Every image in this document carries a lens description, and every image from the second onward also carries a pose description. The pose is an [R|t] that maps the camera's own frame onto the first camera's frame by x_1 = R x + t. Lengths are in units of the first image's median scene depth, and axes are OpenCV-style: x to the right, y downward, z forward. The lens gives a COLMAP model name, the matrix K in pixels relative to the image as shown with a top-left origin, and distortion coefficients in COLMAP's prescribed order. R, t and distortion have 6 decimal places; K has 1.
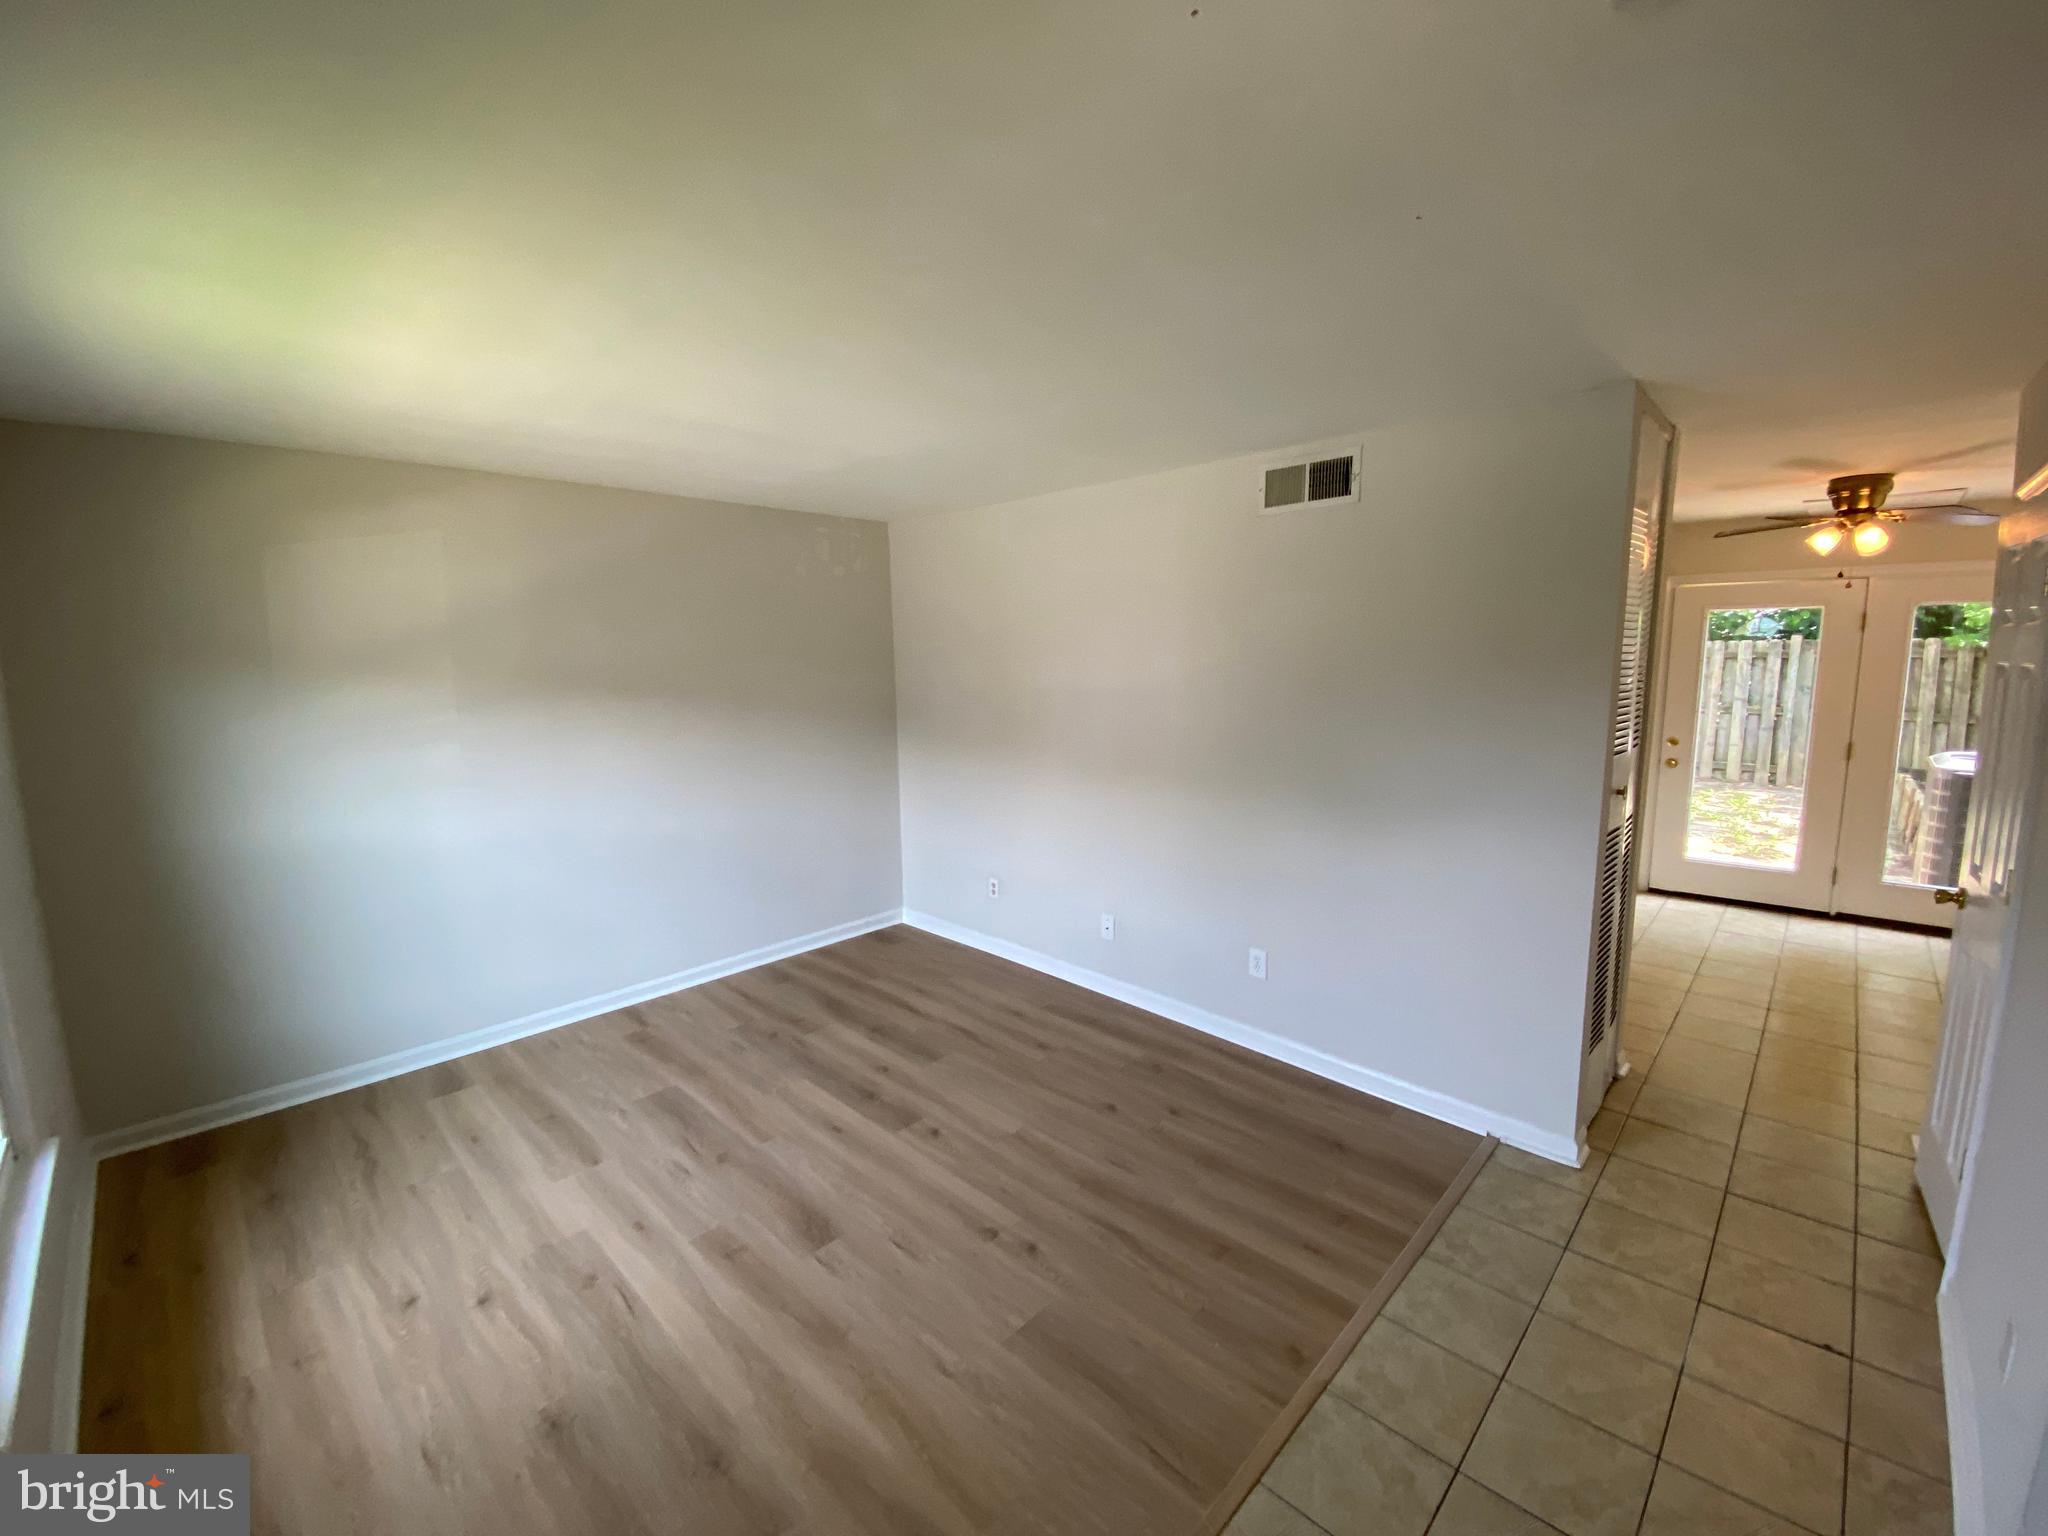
lens RADIAL K [[848.1, 0, 1024.0], [0, 848.1, 768.0], [0, 0, 1]] dist [0.047116, -0.030053]
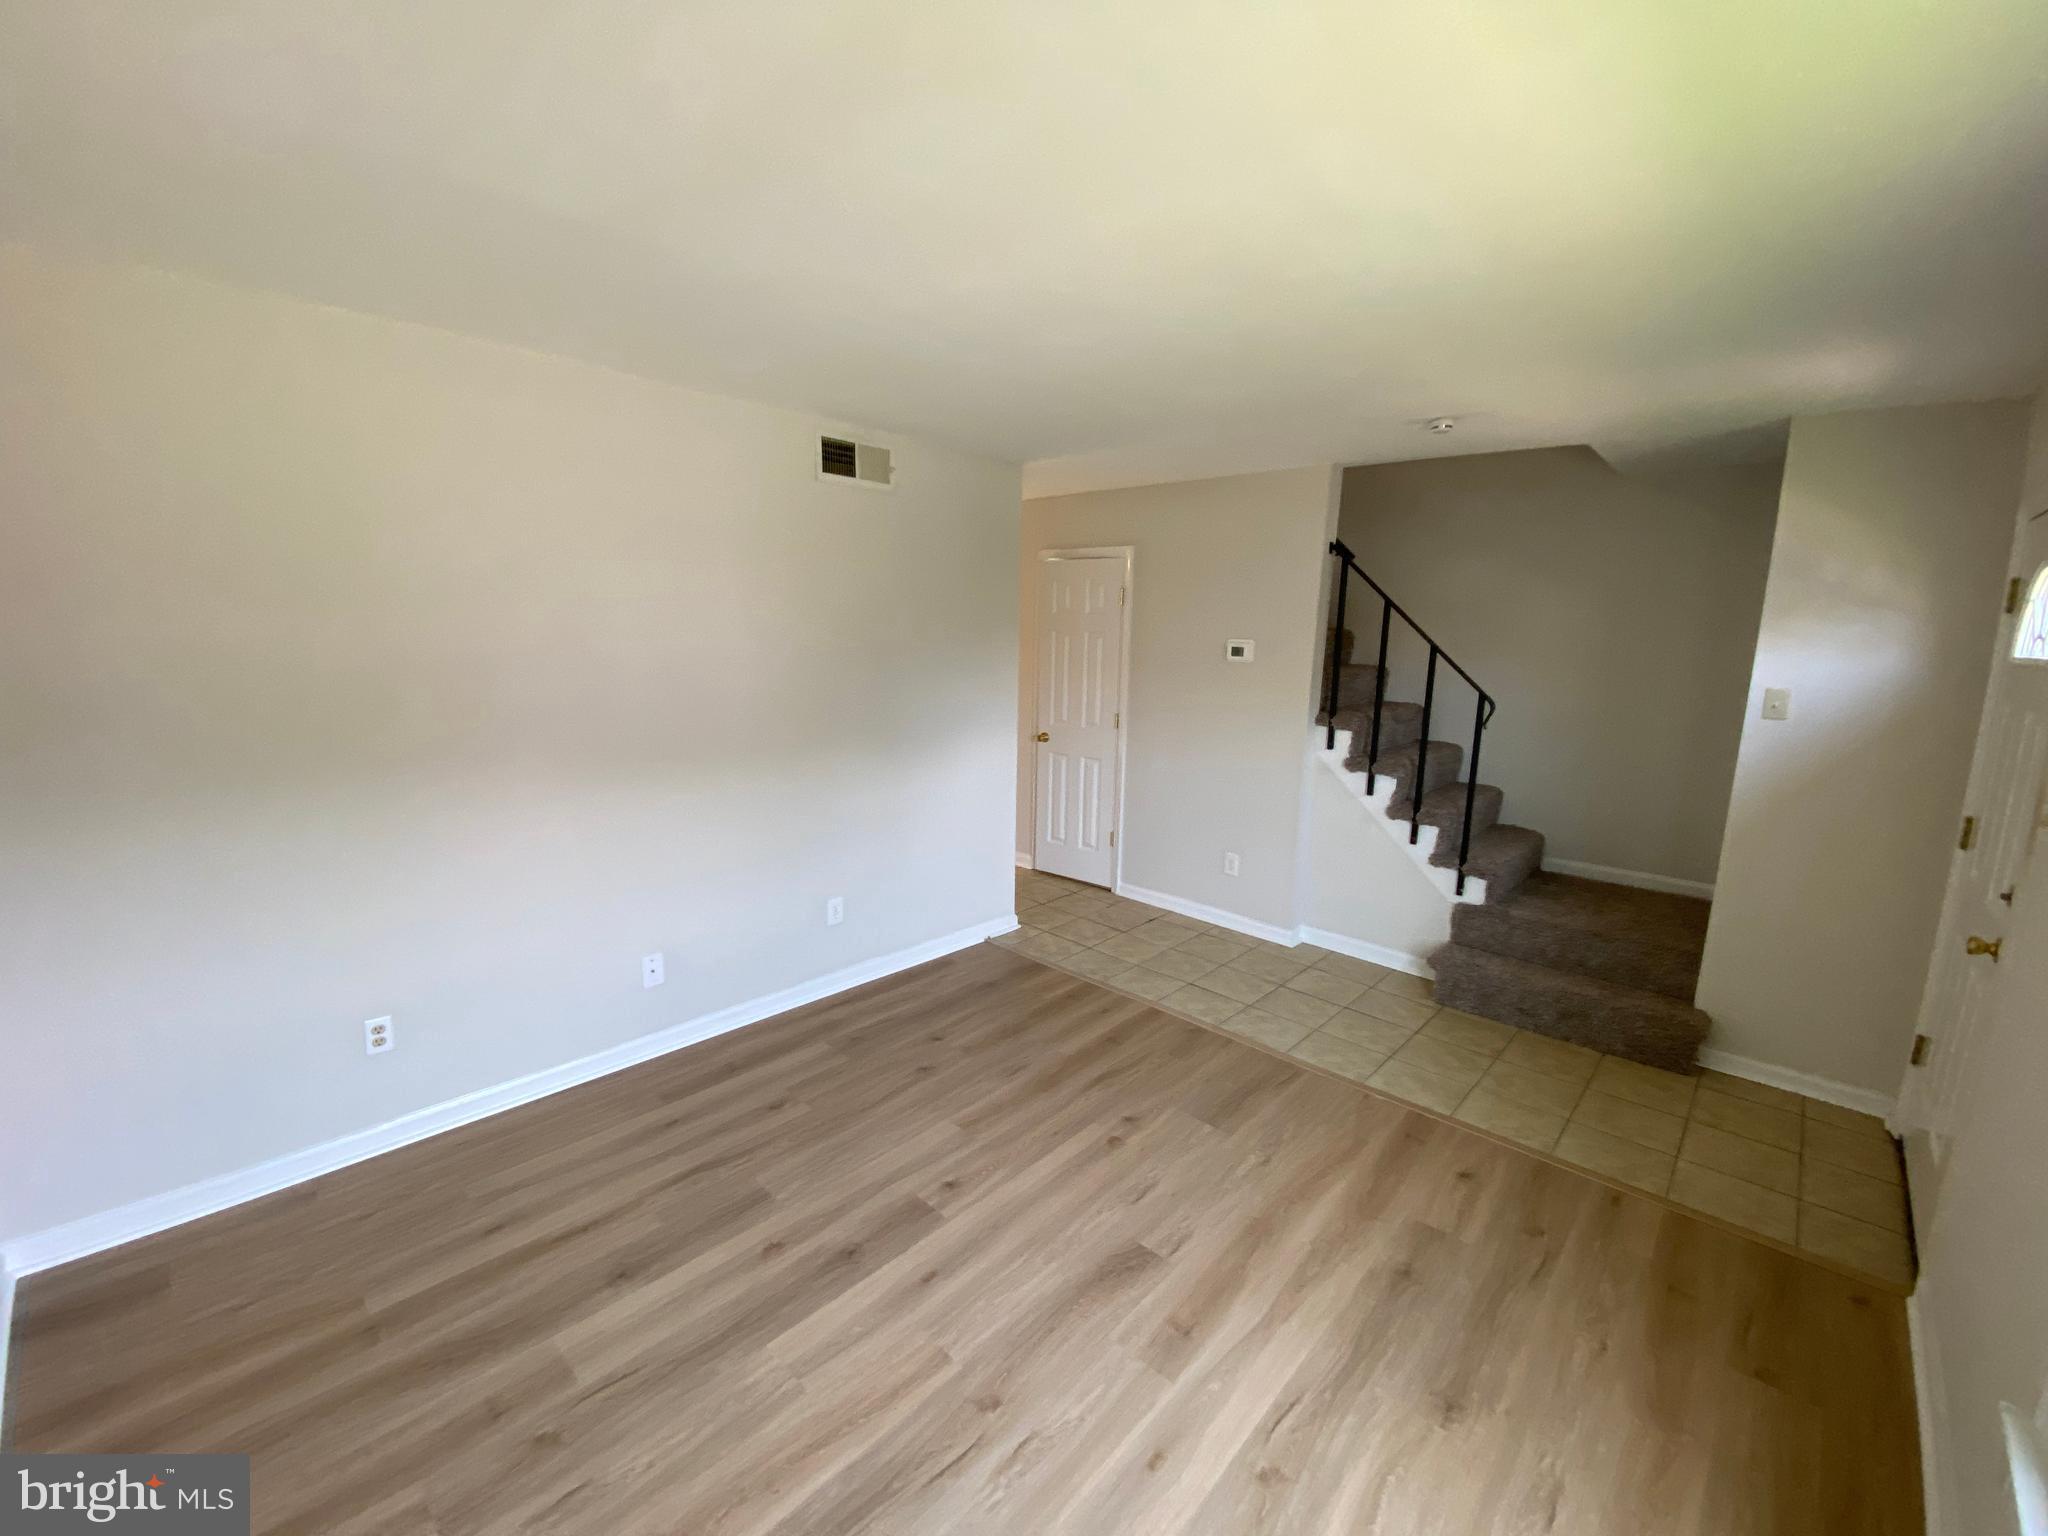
lens RADIAL K [[835.6, 0, 1028.1], [0, 835.6, 773.2], [0, 0, 1]] dist [0.044268, -0.031096]
pose [[-0.032189, -0.165675, 0.985655, -0.888733], [0.115603, 0.978930, 0.168320, -0.105356], [-0.992774, 0.119363, -0.012359, 0.917118]]
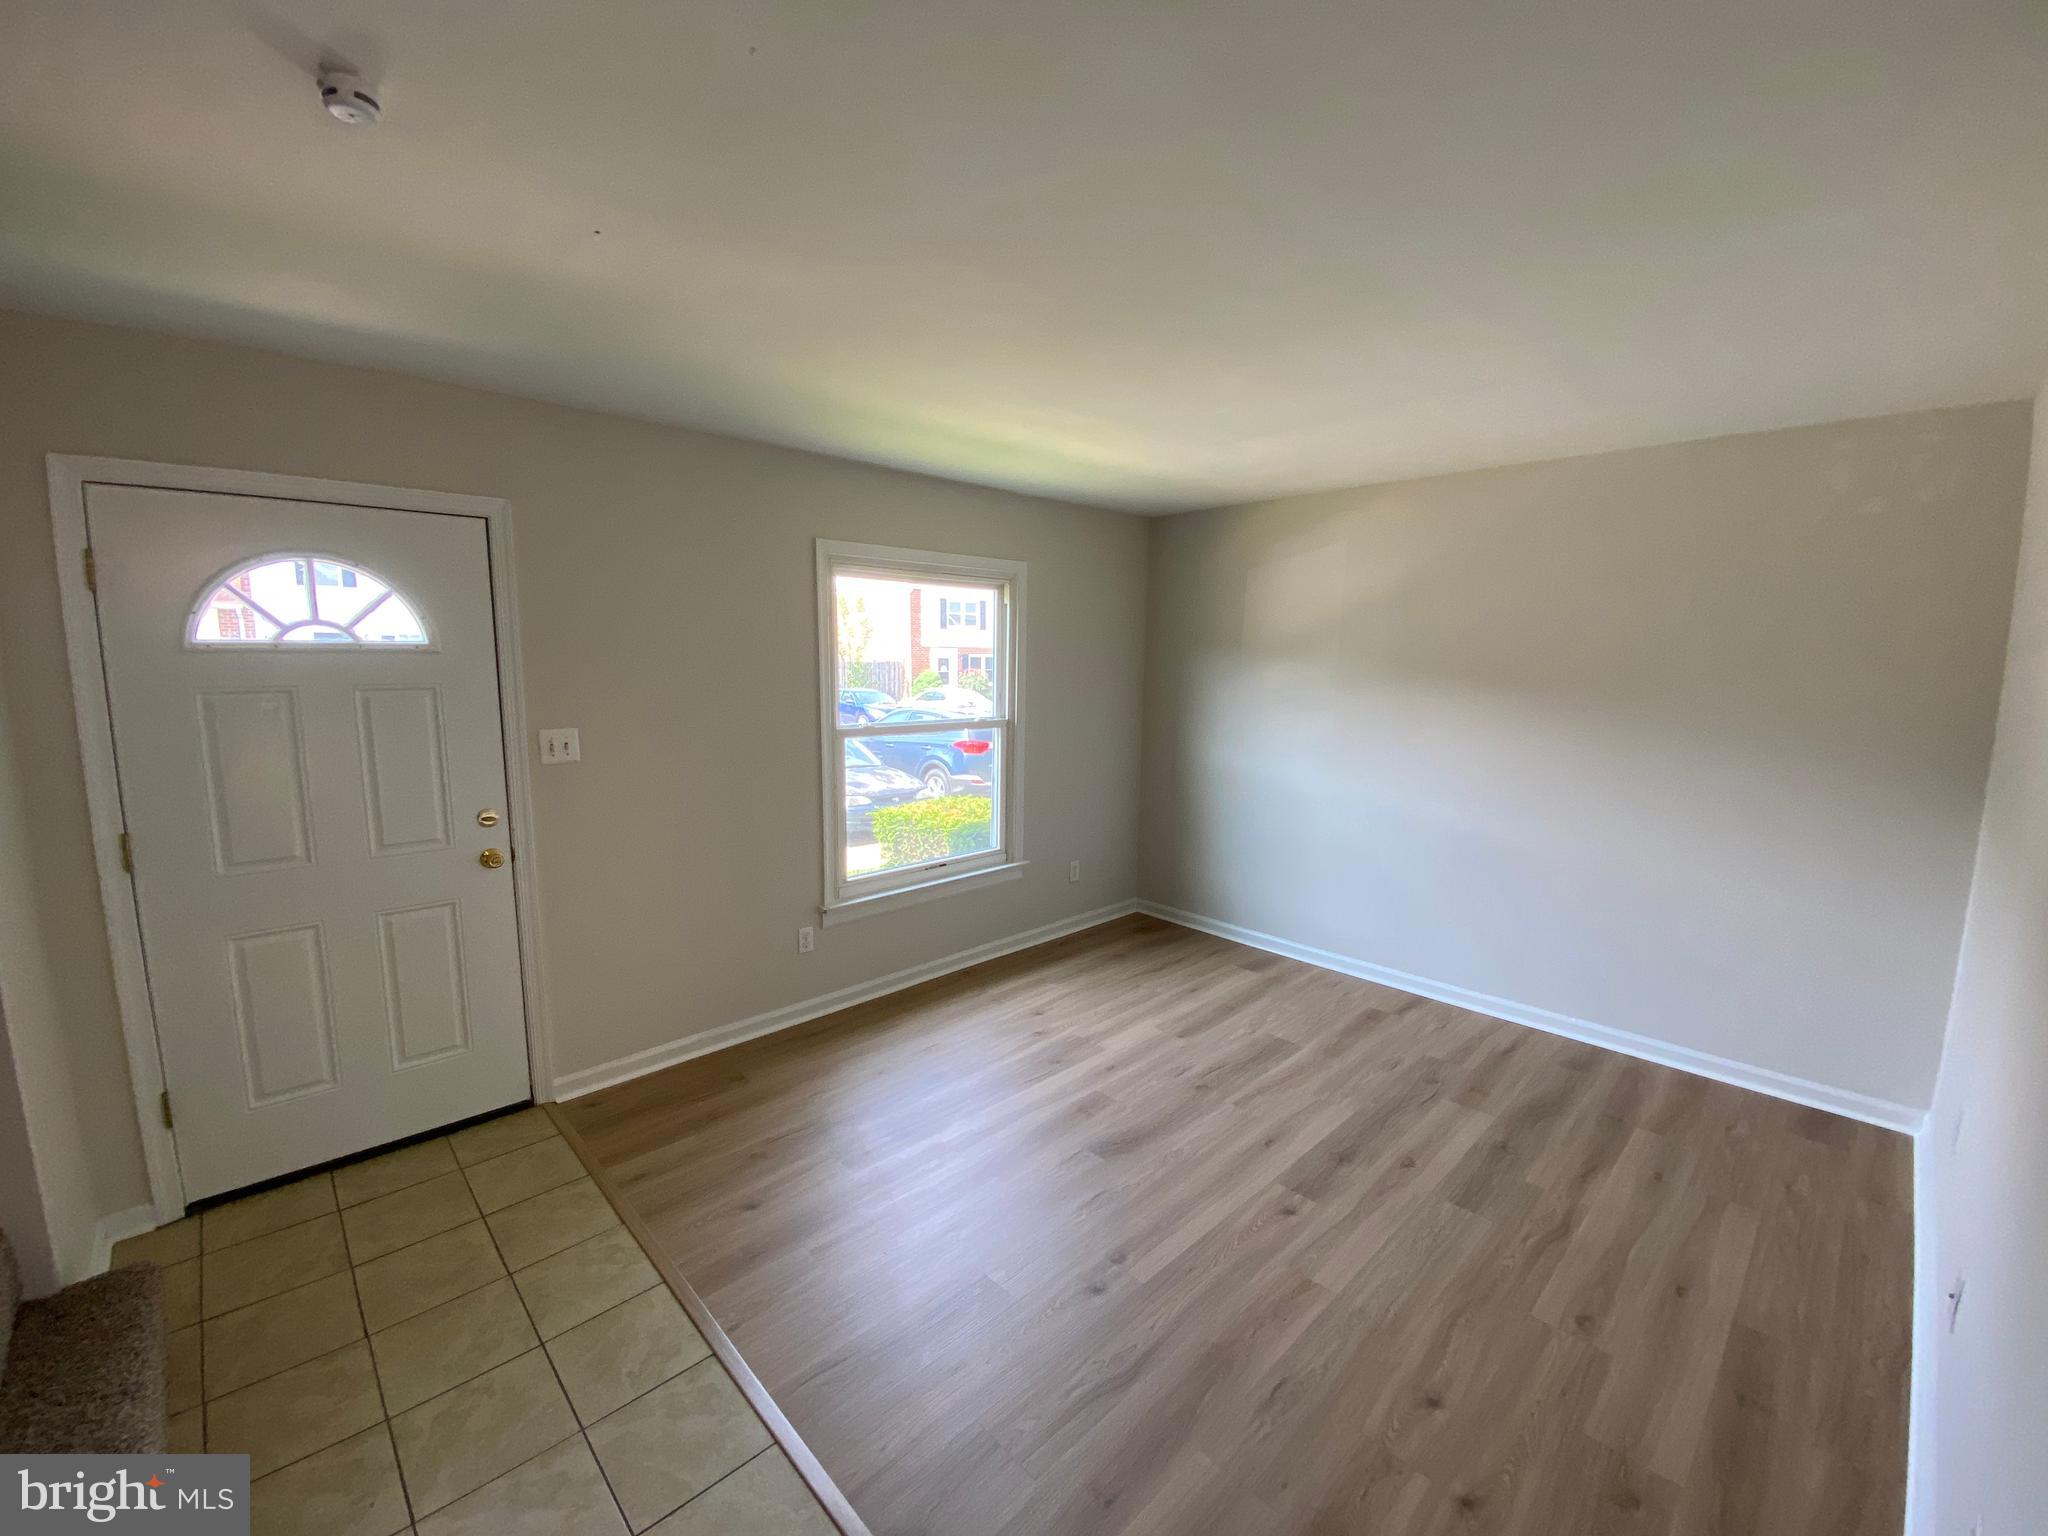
lens RADIAL K [[834.3, 0, 1025.4], [0, 834.3, 774.9], [0, 0, 1]] dist [0.024614, -0.022777]
pose [[-0.028007, 0.157228, -0.987165, 0.667933], [-0.150624, 0.975613, 0.159662, -0.085107], [0.988194, 0.153163, -0.003641, 0.707362]]
